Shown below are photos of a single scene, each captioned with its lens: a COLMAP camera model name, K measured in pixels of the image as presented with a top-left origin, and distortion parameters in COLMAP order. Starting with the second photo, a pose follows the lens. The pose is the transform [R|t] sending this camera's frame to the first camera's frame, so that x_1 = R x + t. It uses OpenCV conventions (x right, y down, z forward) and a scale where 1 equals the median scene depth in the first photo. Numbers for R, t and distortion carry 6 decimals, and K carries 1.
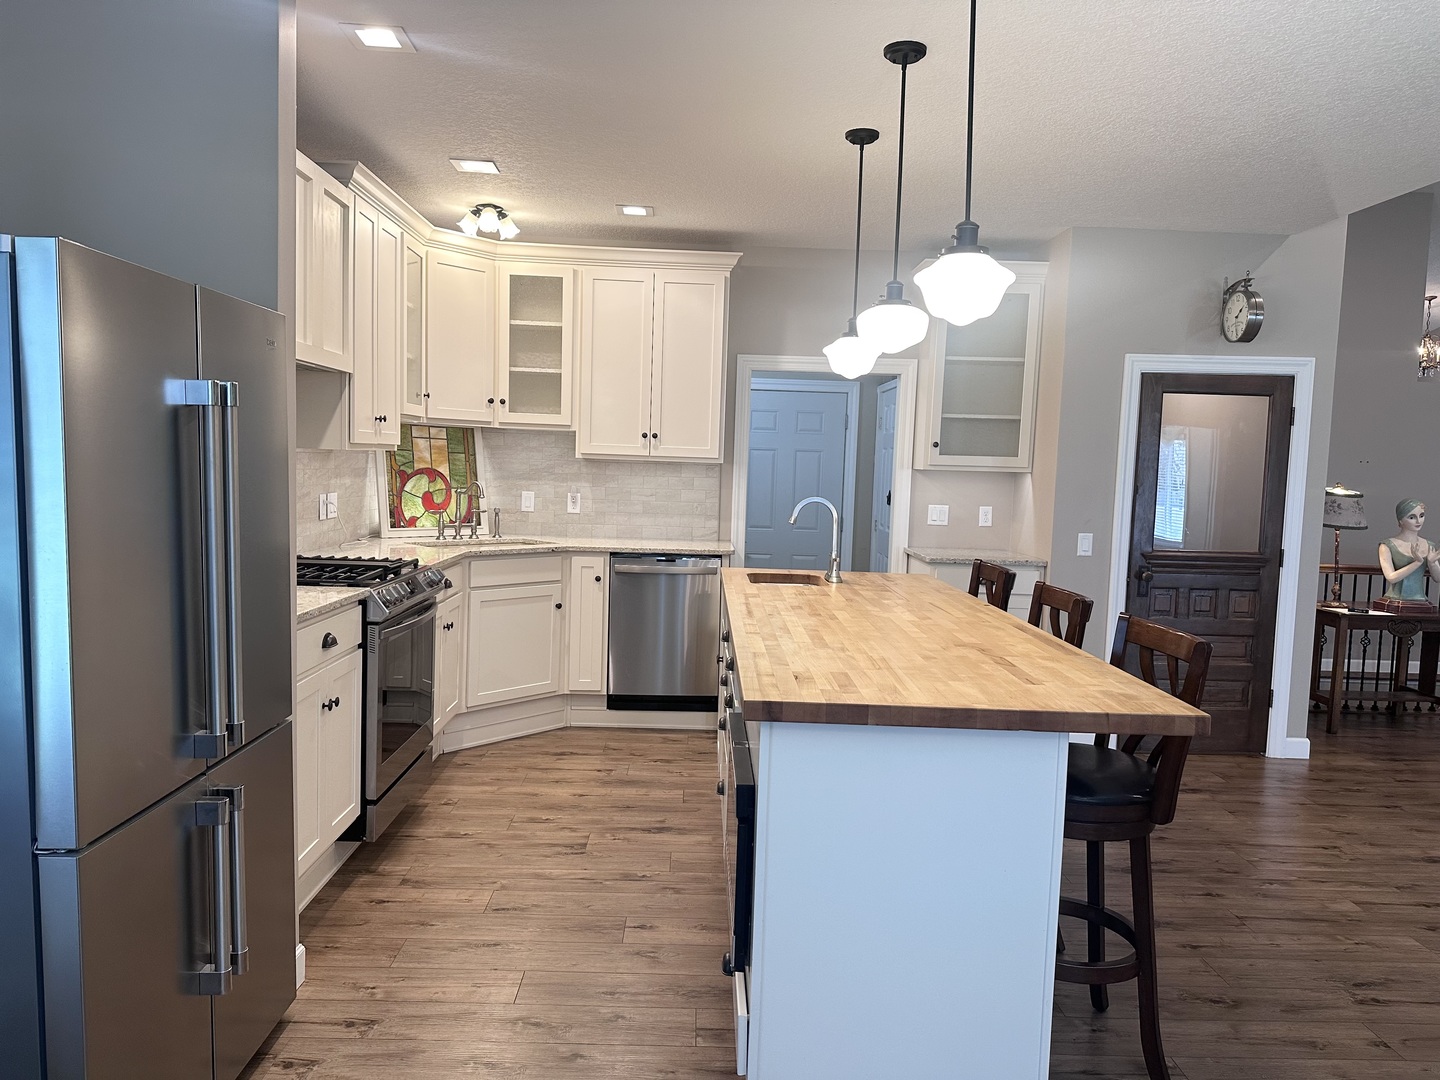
lens RADIAL K [[1004.5, 0, 722.5], [0, 1004.5, 544.7], [0, 0, 1]] dist [0.083786, -0.090856]
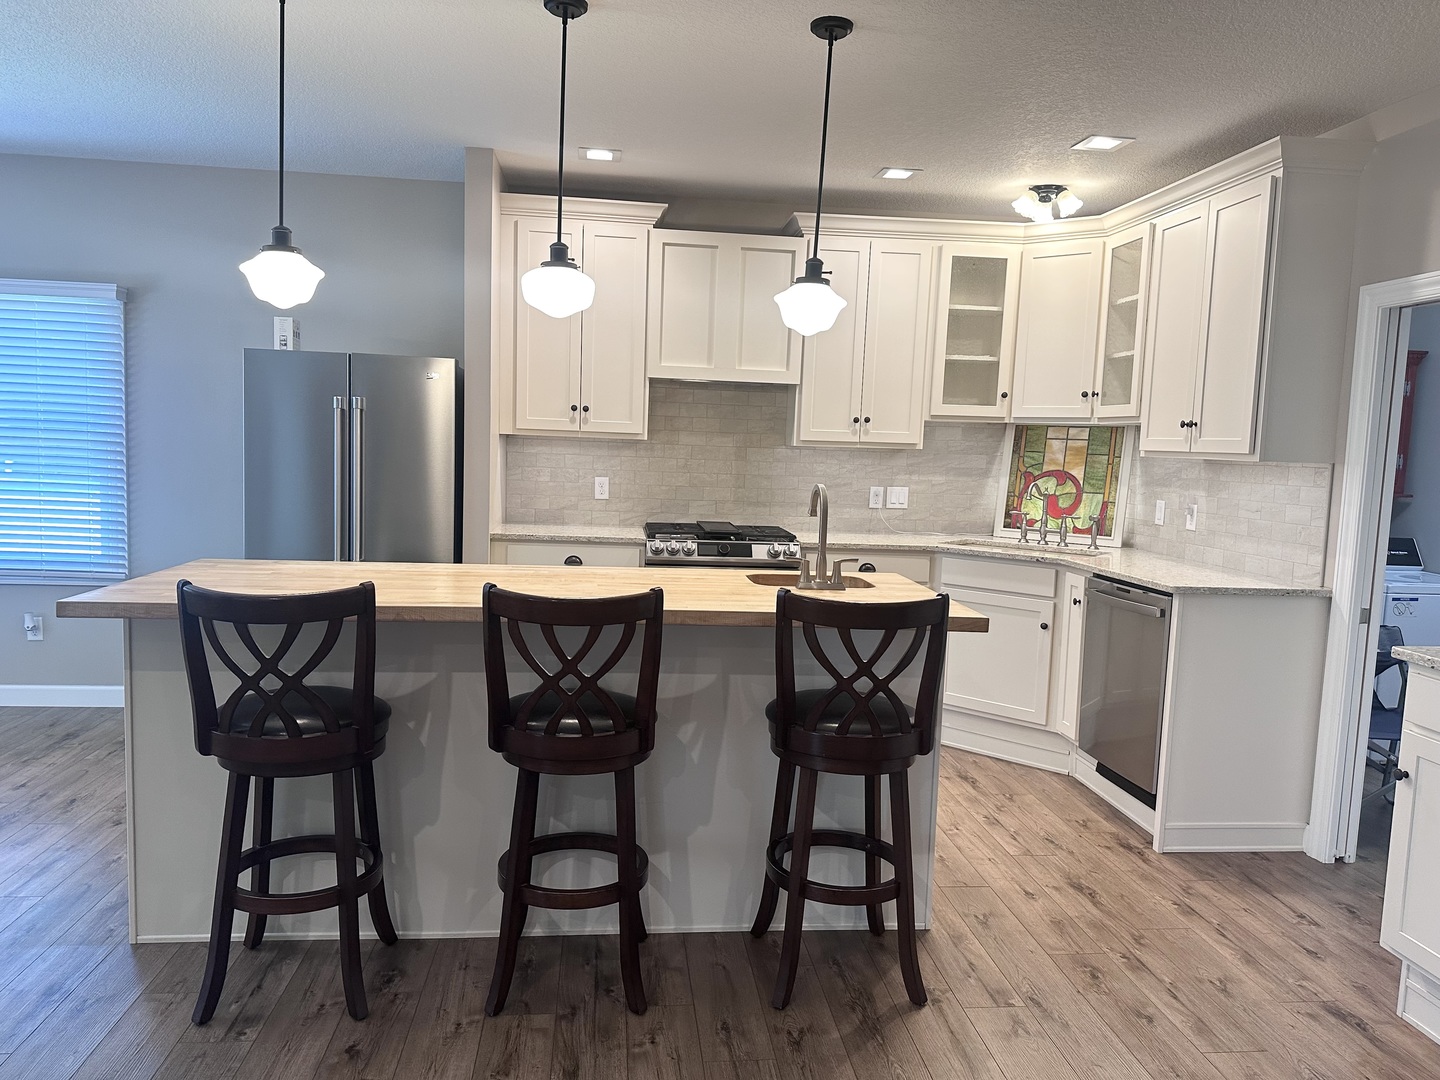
lens RADIAL K [[1006.1, 0, 712.9], [0, 1006.1, 536.7], [0, 0, 1]] dist [0.084182, -0.119724]
pose [[0.081223, 0.063620, -0.994663, 0.649331], [-0.116856, 0.991686, 0.053887, -0.027546], [0.989822, 0.111856, 0.087982, 0.609607]]
